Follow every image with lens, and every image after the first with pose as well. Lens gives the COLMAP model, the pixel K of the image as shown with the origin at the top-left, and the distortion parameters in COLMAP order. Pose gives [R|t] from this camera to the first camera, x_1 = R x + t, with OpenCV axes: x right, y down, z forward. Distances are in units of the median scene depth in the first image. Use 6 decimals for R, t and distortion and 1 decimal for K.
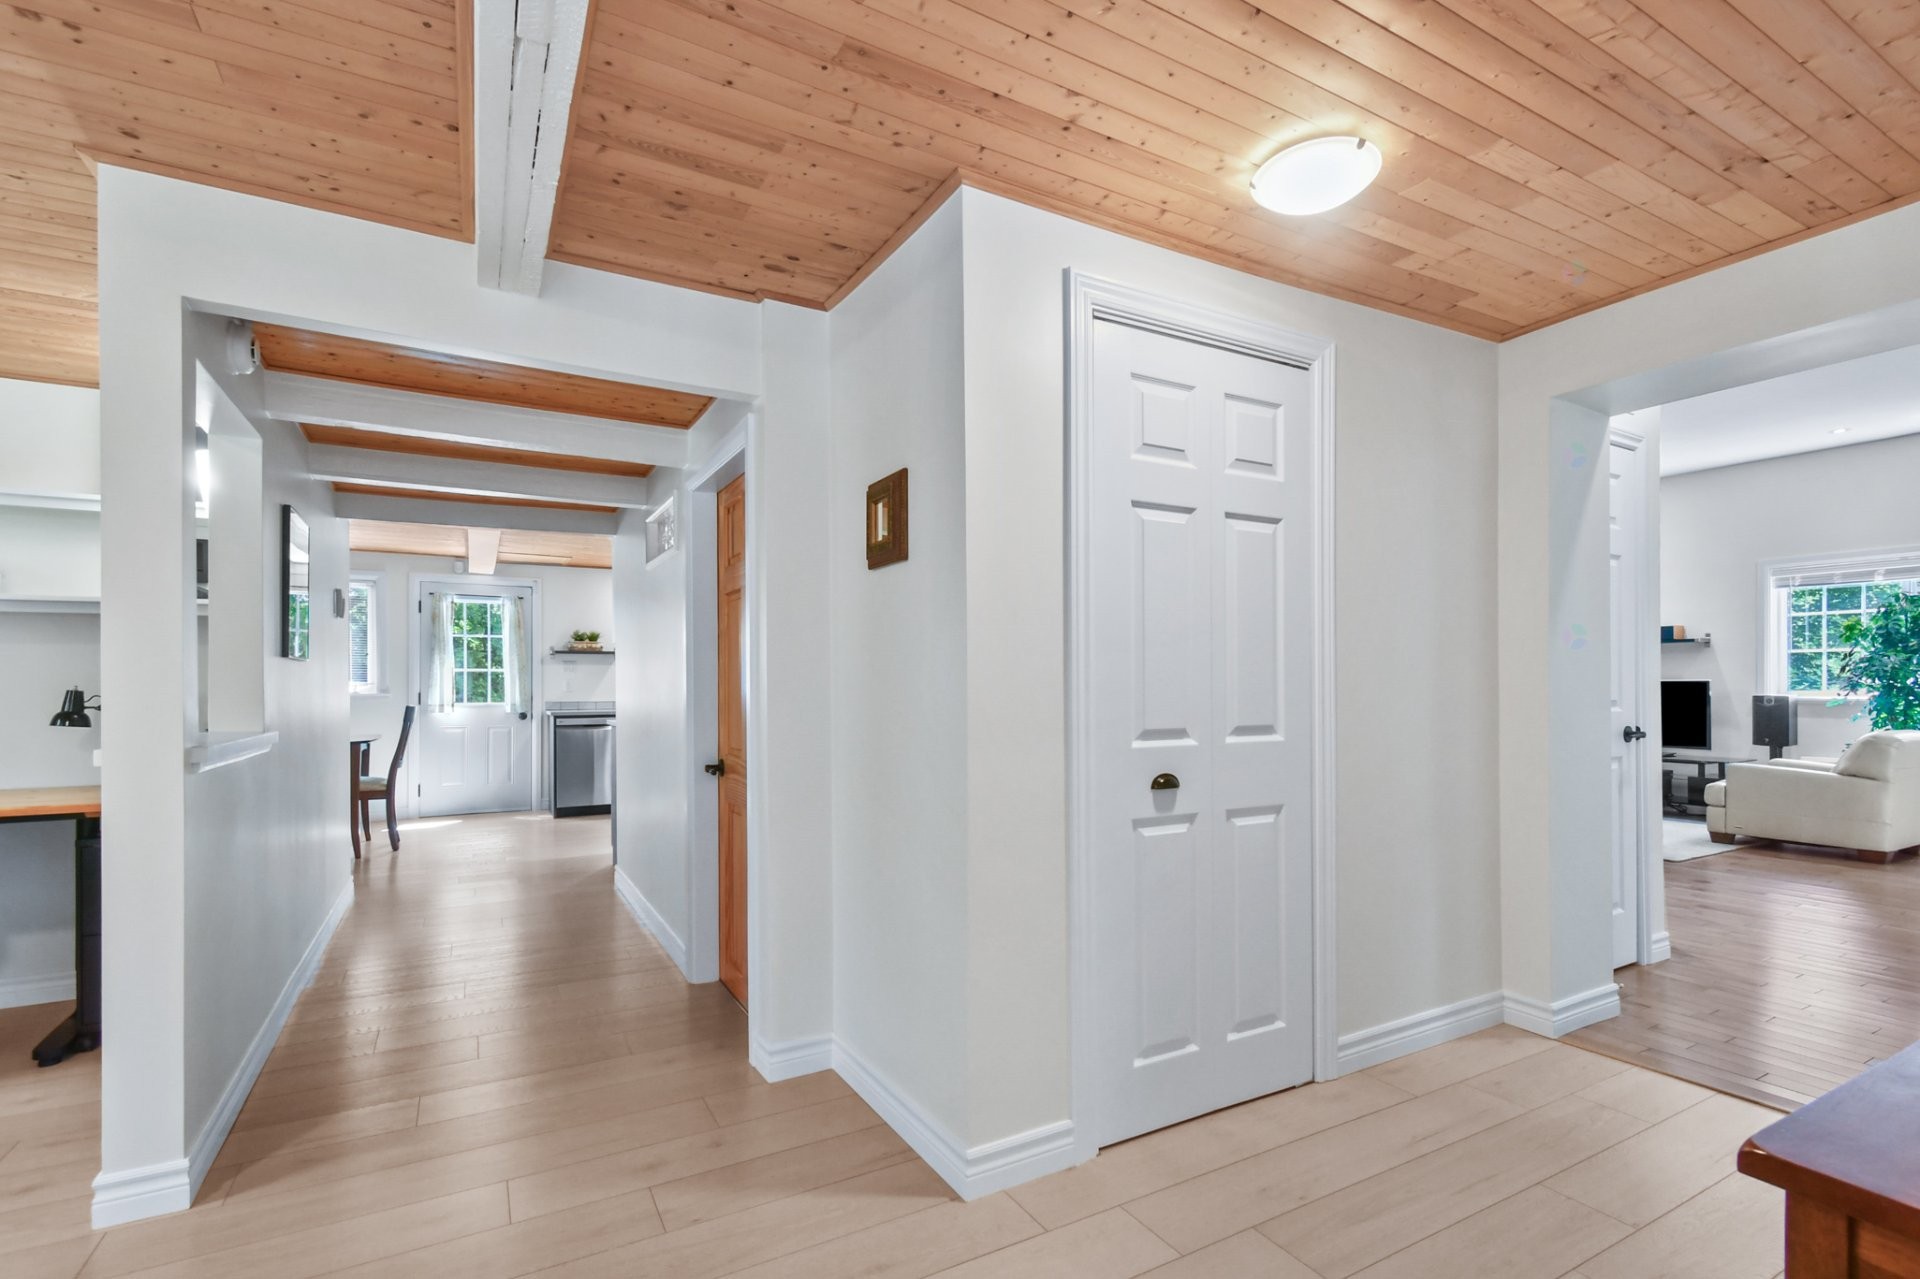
lens RADIAL K [[876.7, 0, 973.2], [0, 876.7, 689.6], [0, 0, 1]] dist [0.004186, -0.001267]
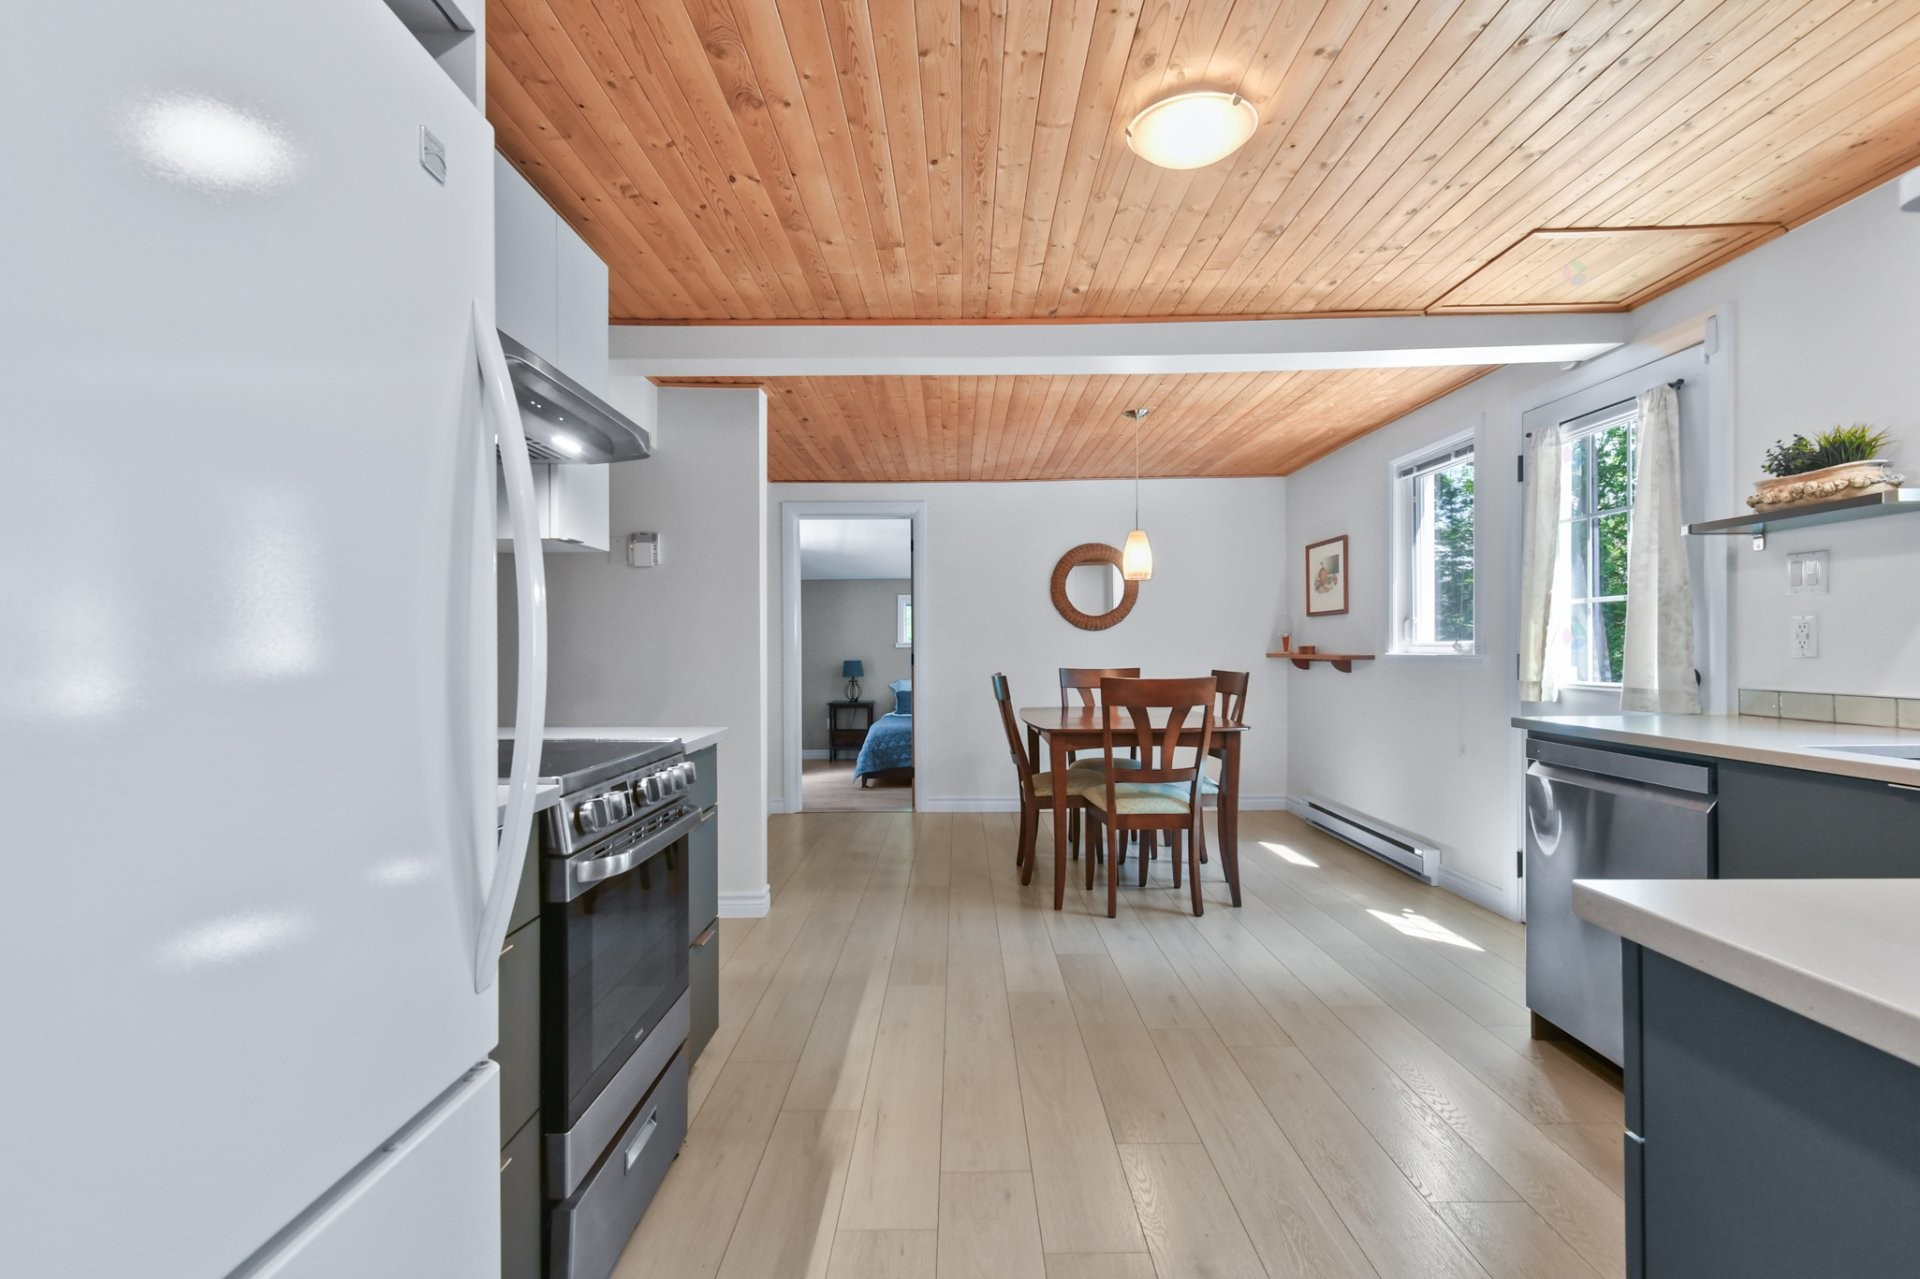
lens RADIAL K [[876.7, 0, 988.8], [0, 876.7, 647.5], [0, 0, 1]] dist [0.004186, -0.001267]
pose [[-0.457941, 0.007431, -0.888952, -0.092429], [0.006891, 0.999965, 0.004809, -0.004724], [0.888956, -0.003923, -0.457976, 1.036830]]
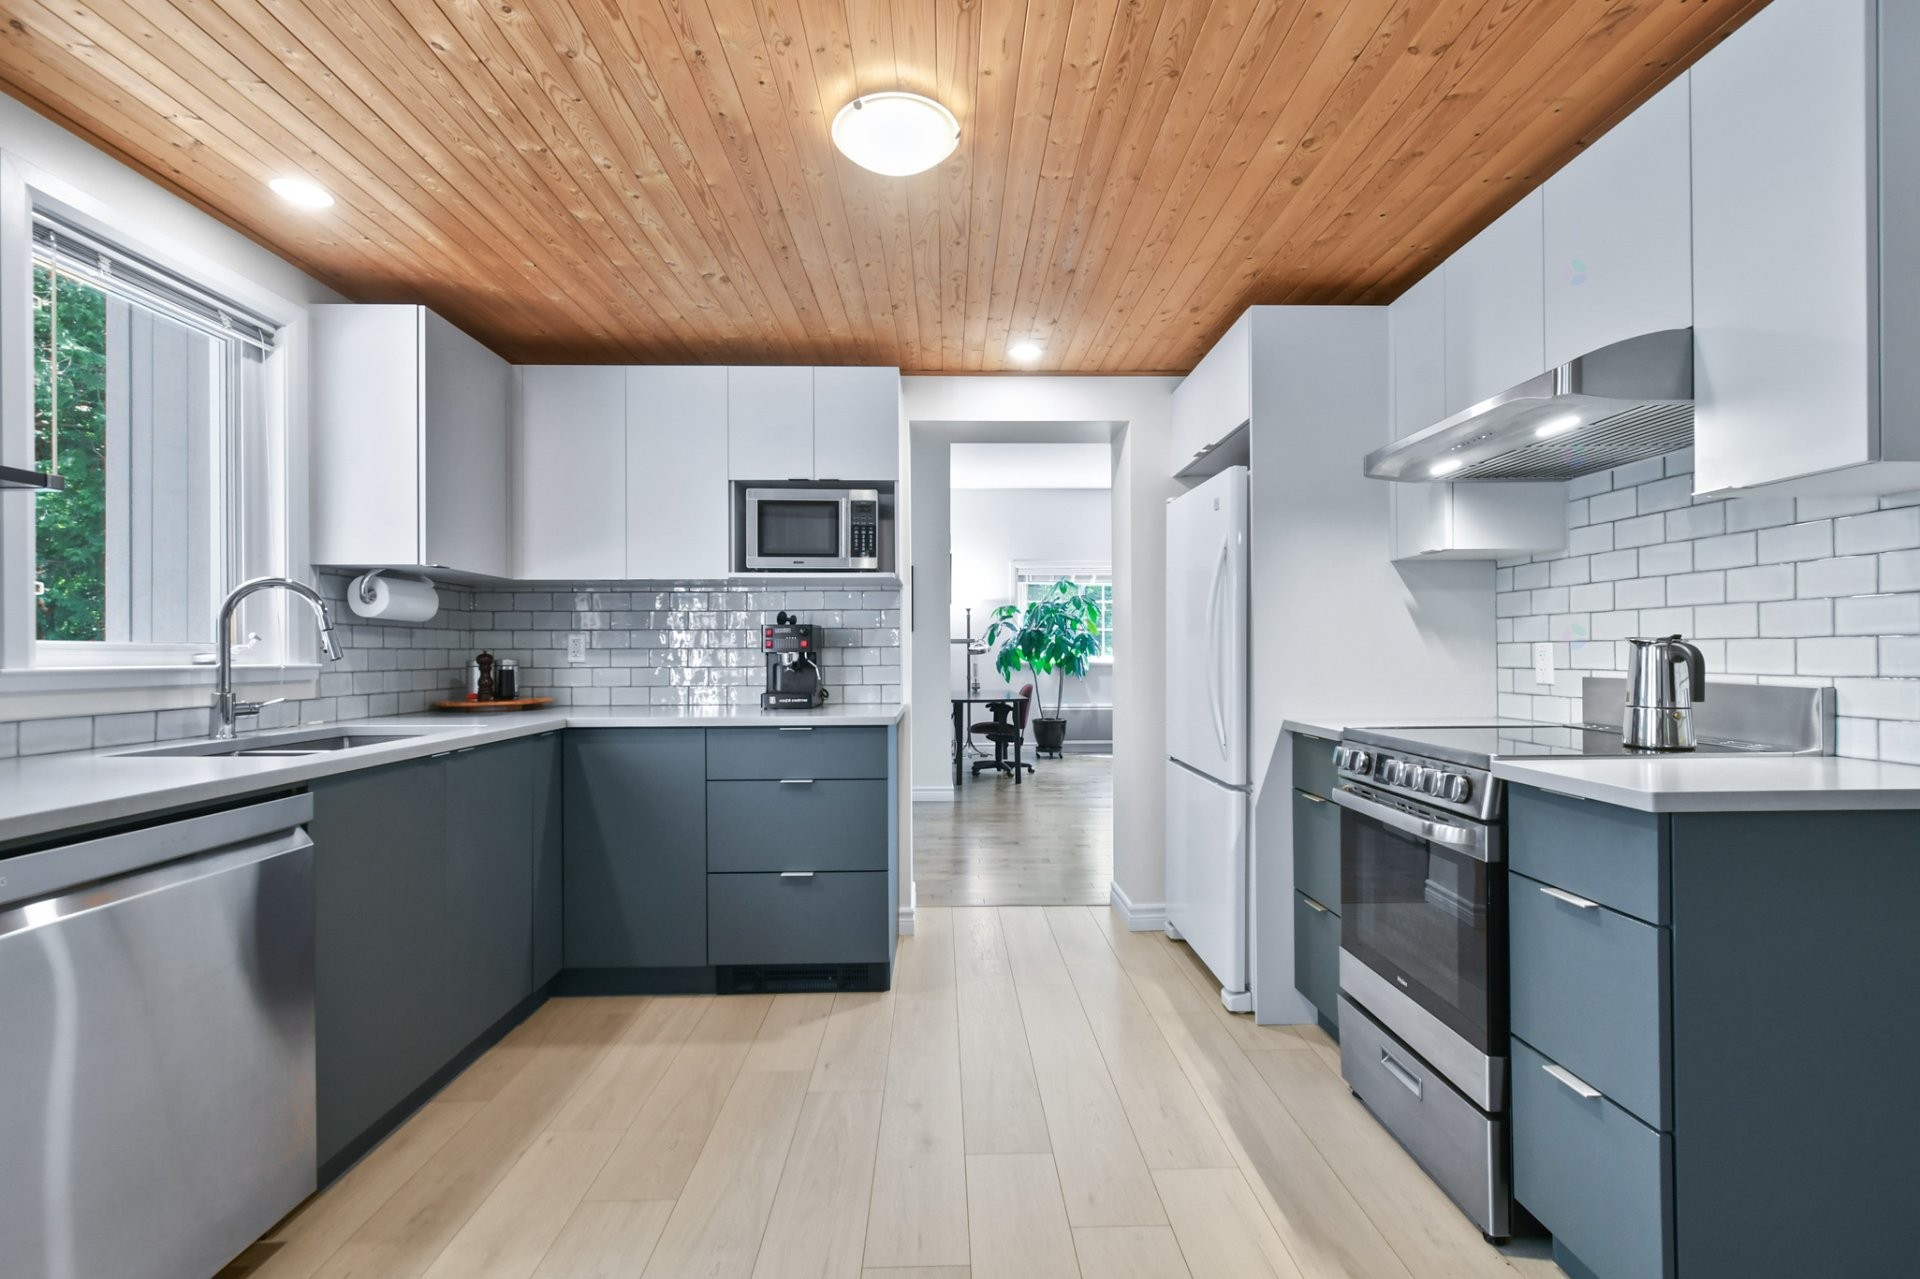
lens RADIAL K [[876.7, 0, 960.0], [0, 876.7, 648.0], [0, 0, 1]] dist [0.004186, -0.001267]
pose [[0.470578, 0.006425, 0.882335, -0.561295], [0.002877, 0.999957, -0.008815, -0.001840], [-0.882354, 0.006687, 0.470539, 0.838089]]
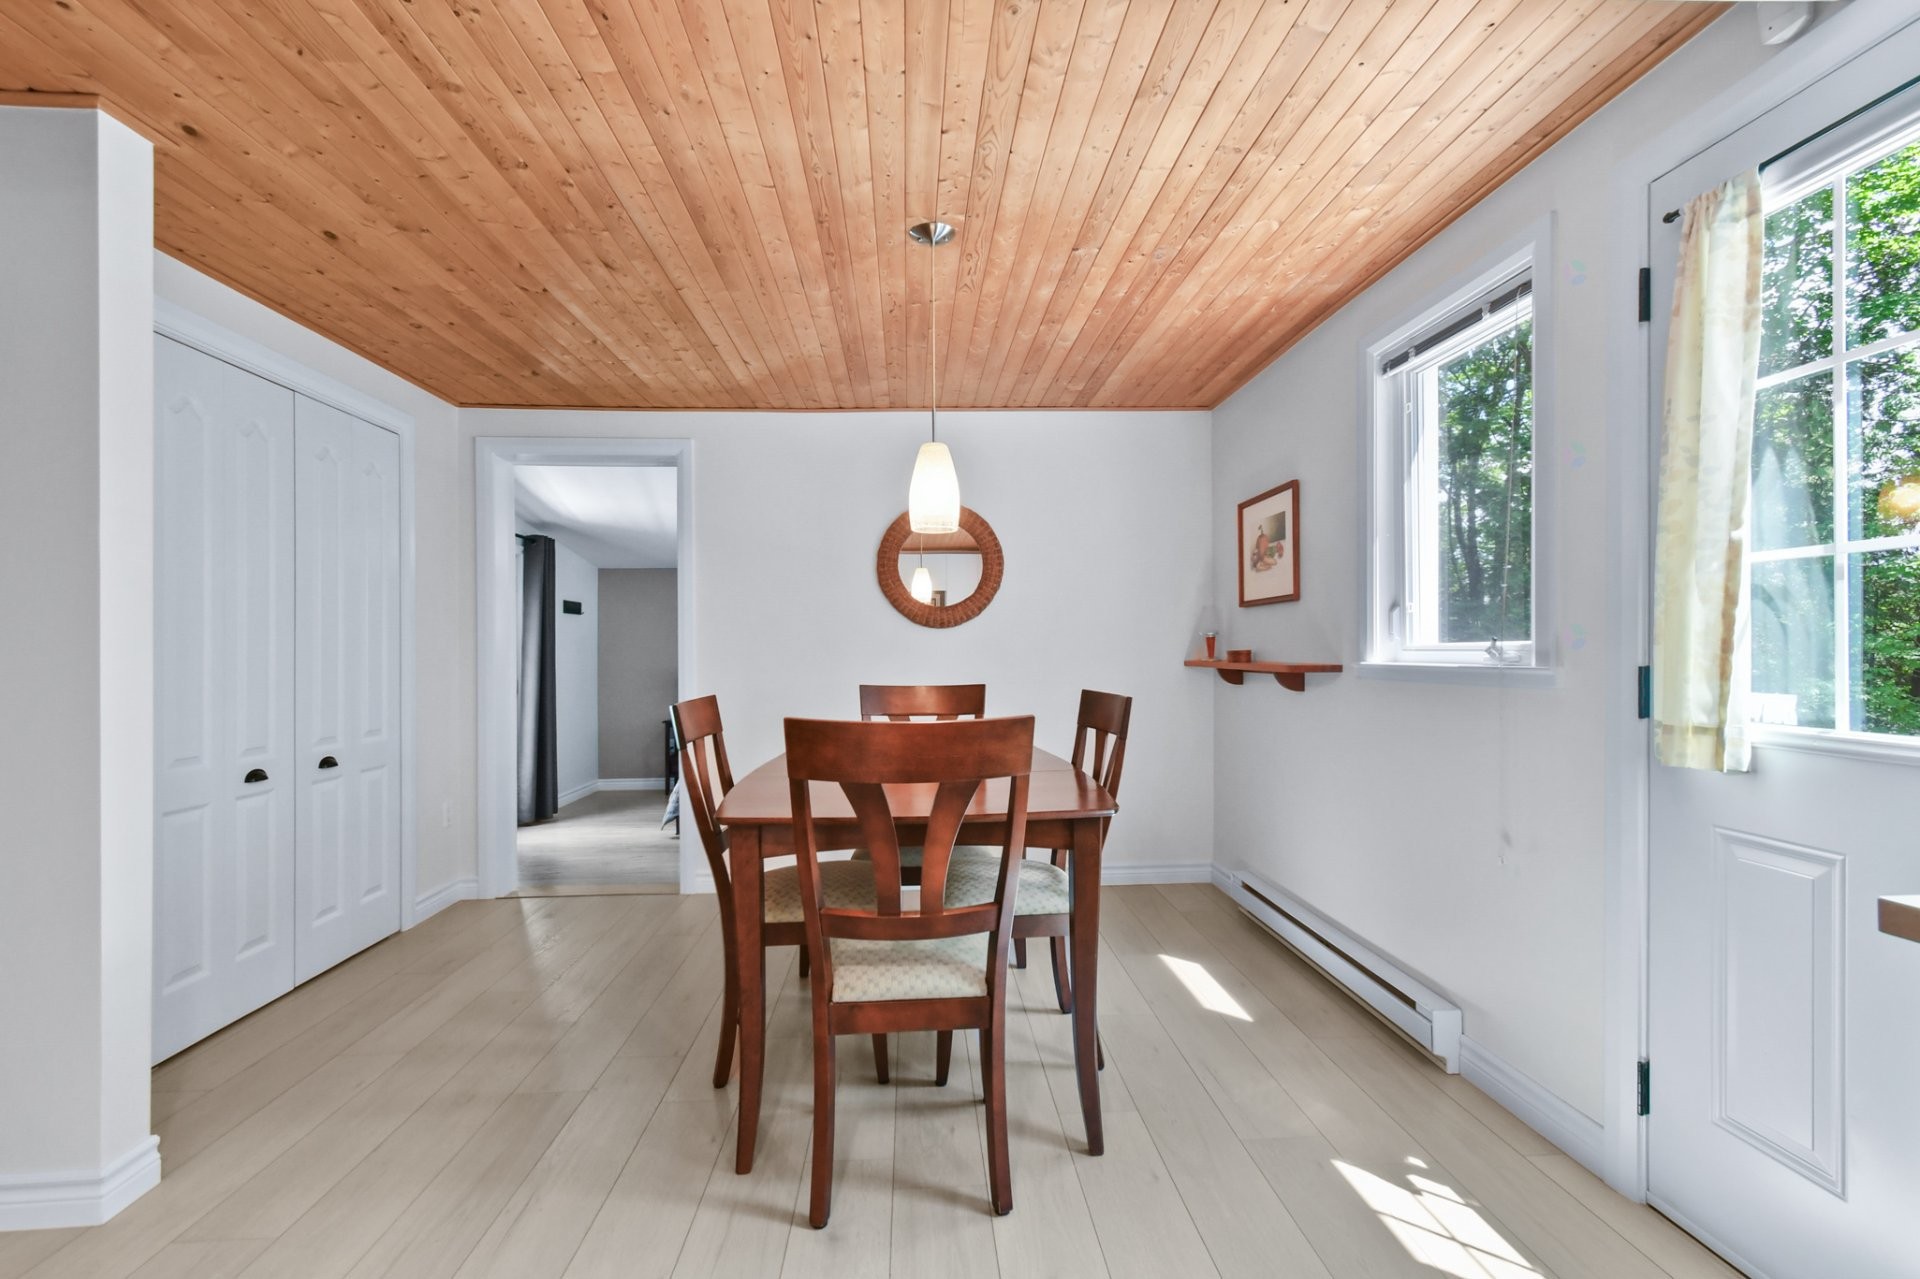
lens RADIAL K [[876.7, 0, 987.0], [0, 876.7, 656.7], [0, 0, 1]] dist [0.004186, -0.001267]
pose [[-0.408996, 0.013194, -0.912441, -0.368899], [0.007602, 0.999910, 0.011051, -0.003440], [0.912504, -0.002417, -0.409060, 1.008779]]
